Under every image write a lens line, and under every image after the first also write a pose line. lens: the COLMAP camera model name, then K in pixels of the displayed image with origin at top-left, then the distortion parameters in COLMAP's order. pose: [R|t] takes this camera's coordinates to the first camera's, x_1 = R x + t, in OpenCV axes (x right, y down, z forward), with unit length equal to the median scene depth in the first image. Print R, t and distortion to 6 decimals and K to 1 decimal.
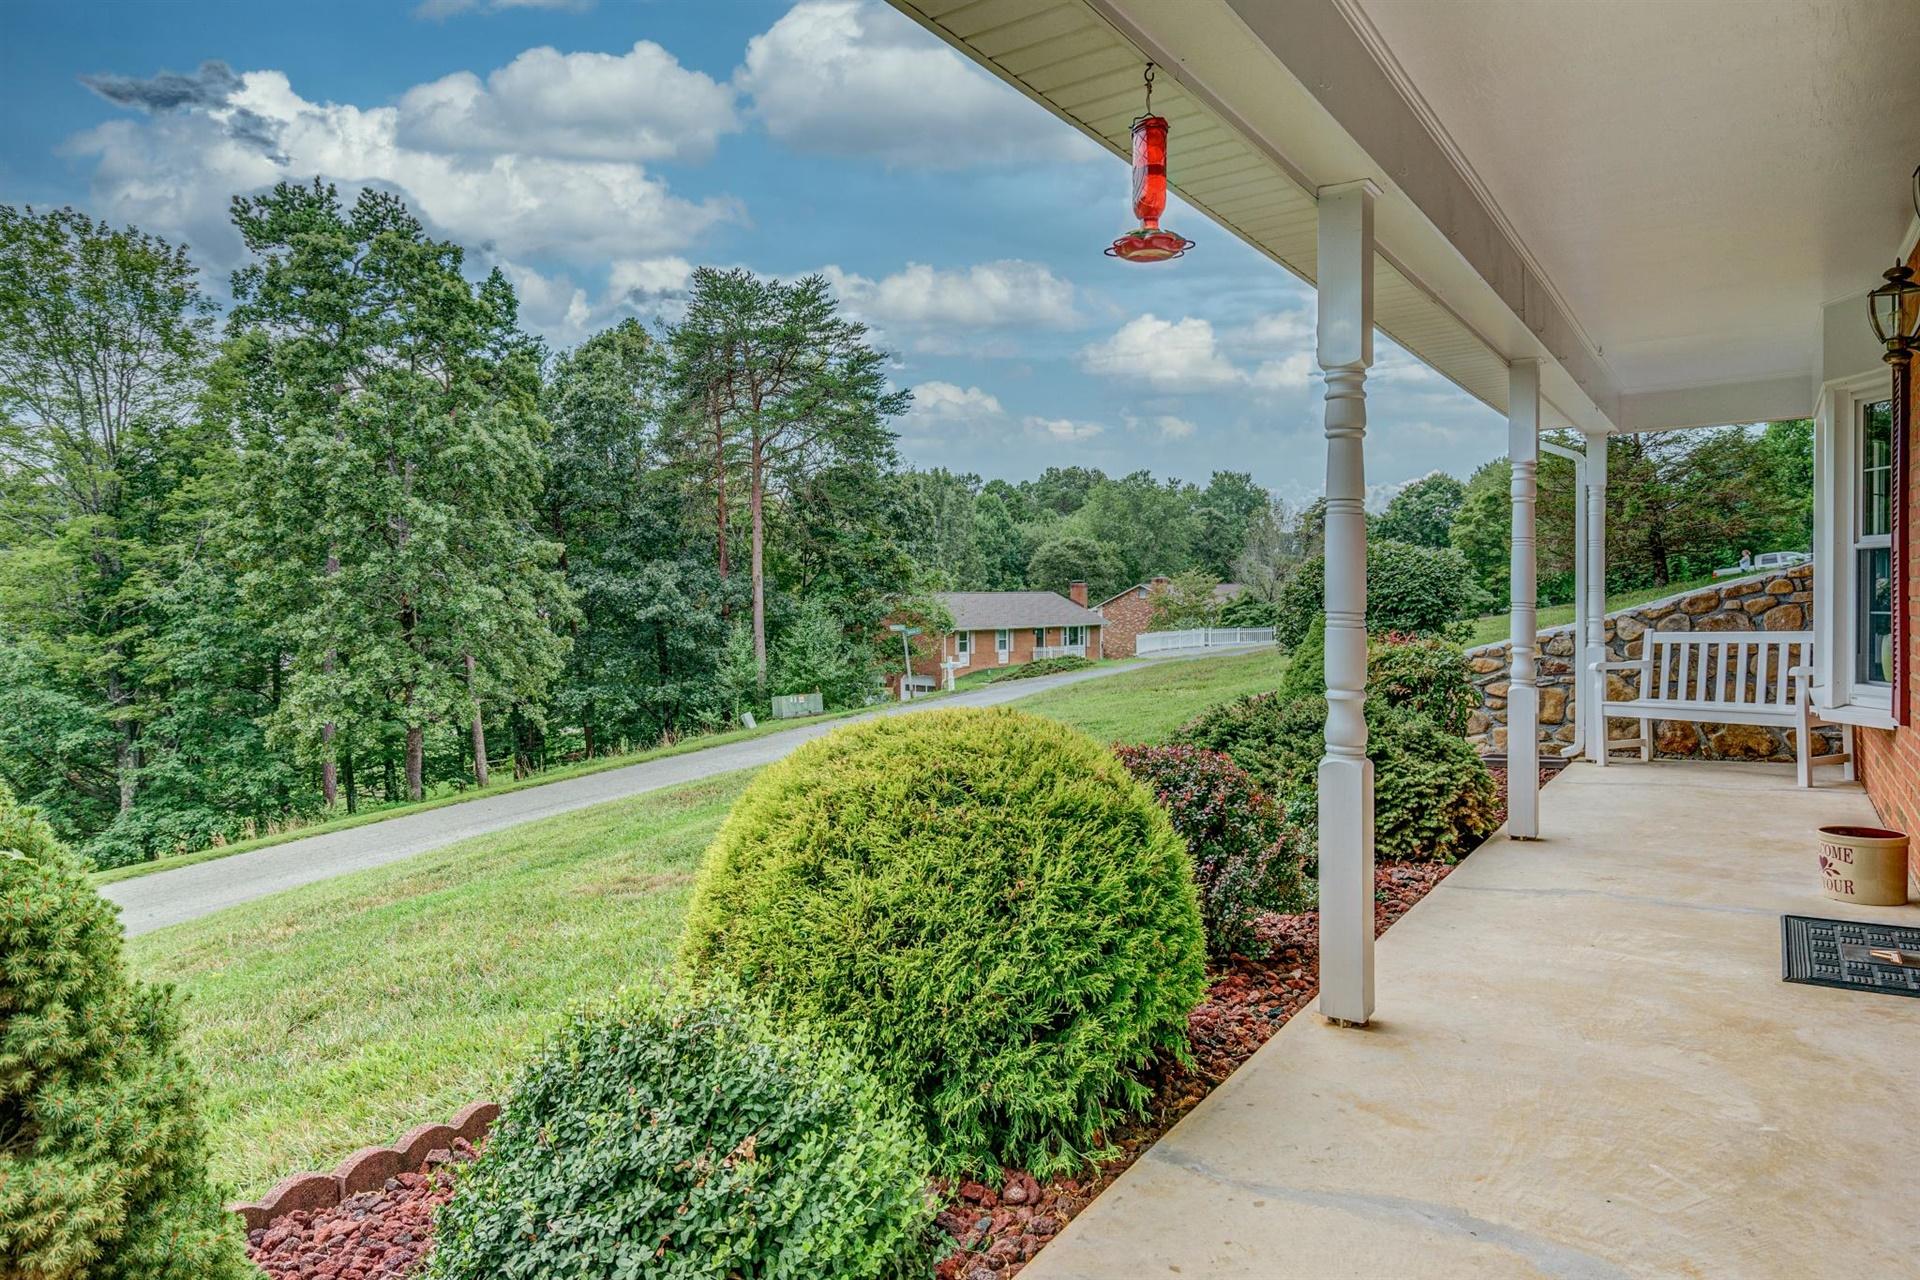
lens RADIAL K [[1175.9, 0, 966.6], [0, 1175.9, 599.5], [0, 0, 1]] dist [0.004605, 0.001175]
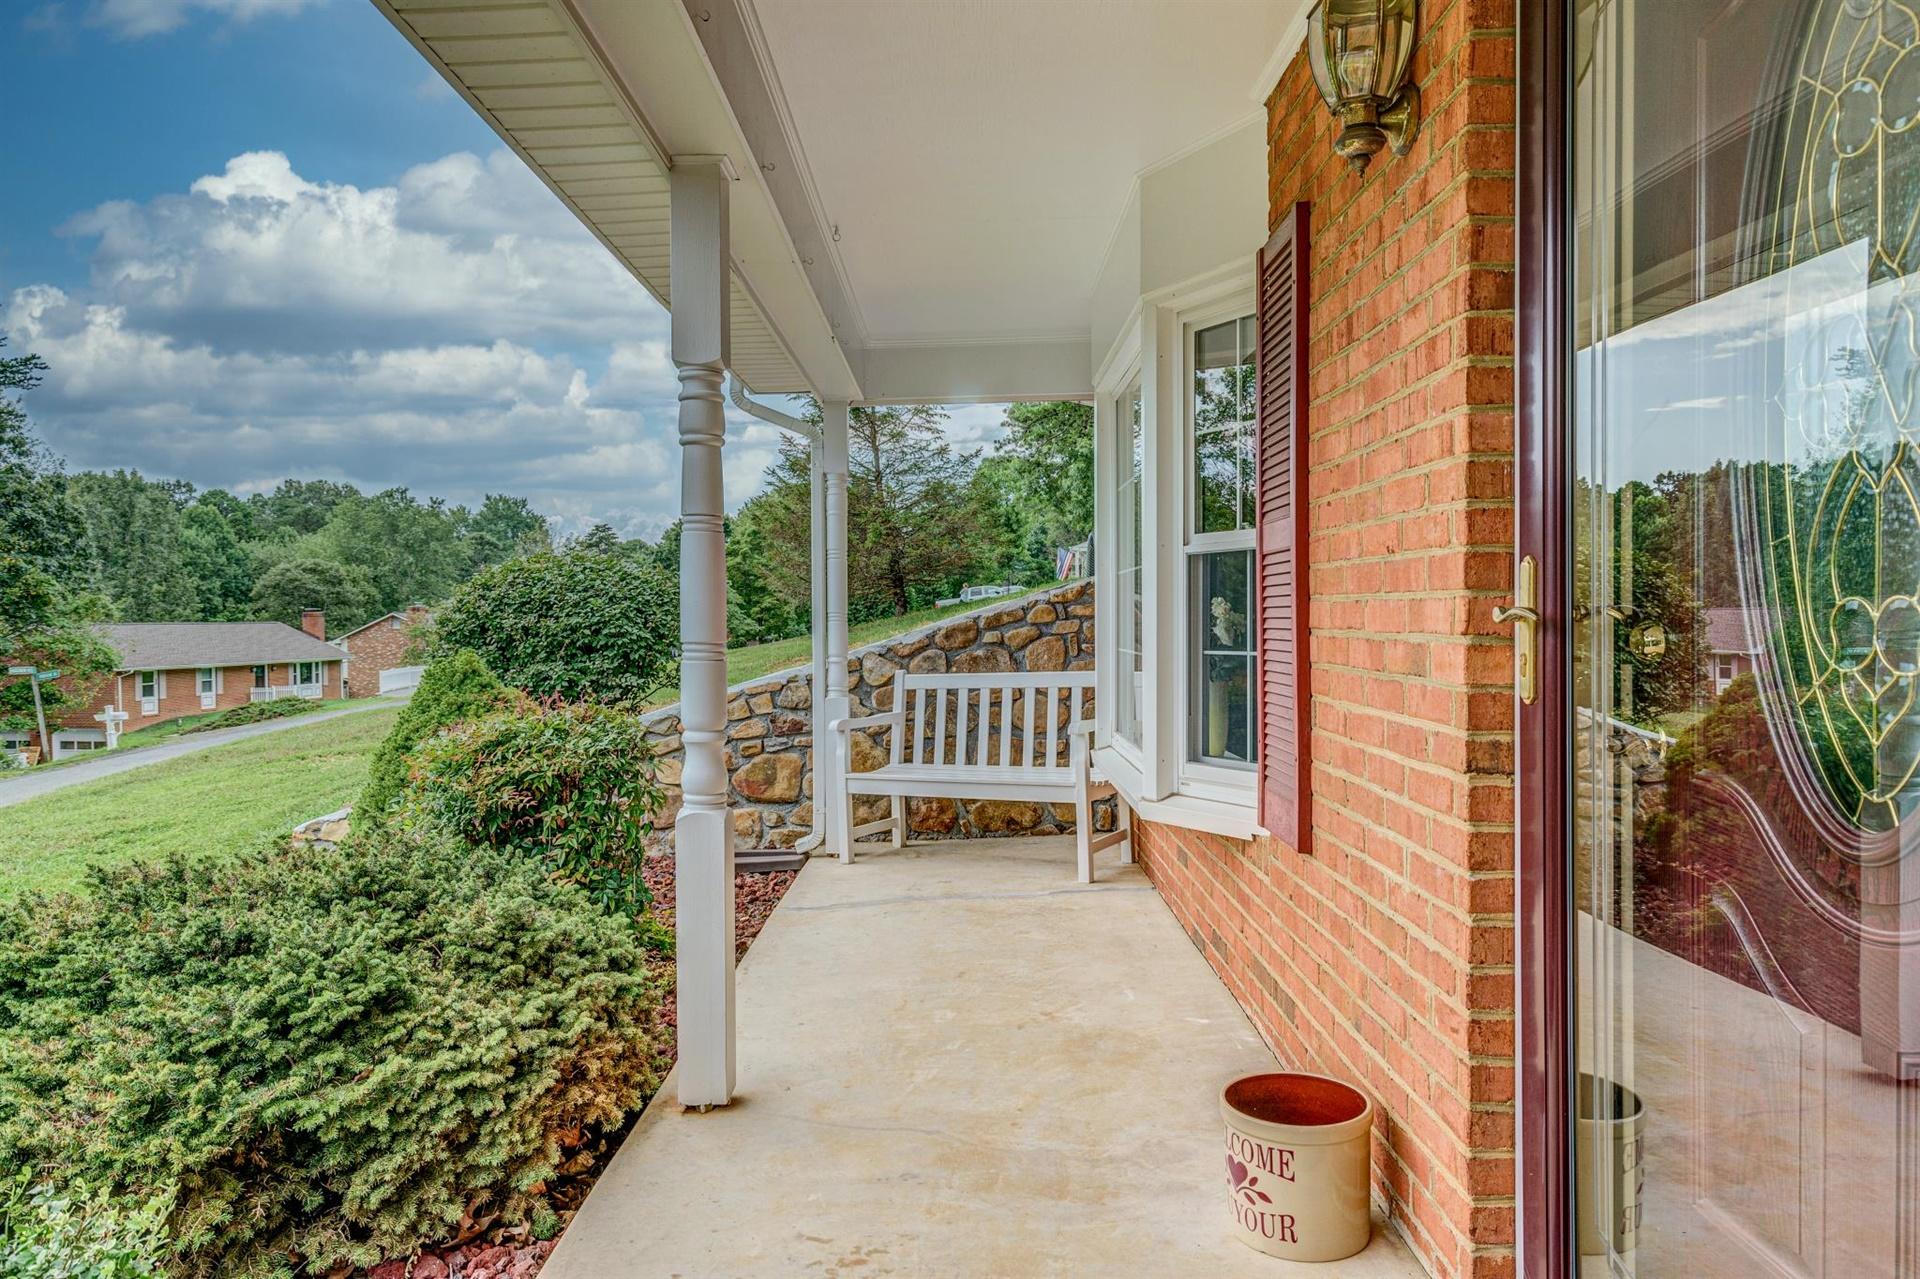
lens RADIAL K [[902.5, 0, 954.2], [0, 902.5, 641.4], [0, 0, 1]] dist [0.002327, 0.000665]
pose [[0.820738, -0.015888, 0.571084, 0.269175], [0.006513, 0.999808, 0.018456, -0.003710], [-0.571268, -0.011428, 0.820684, 0.489891]]
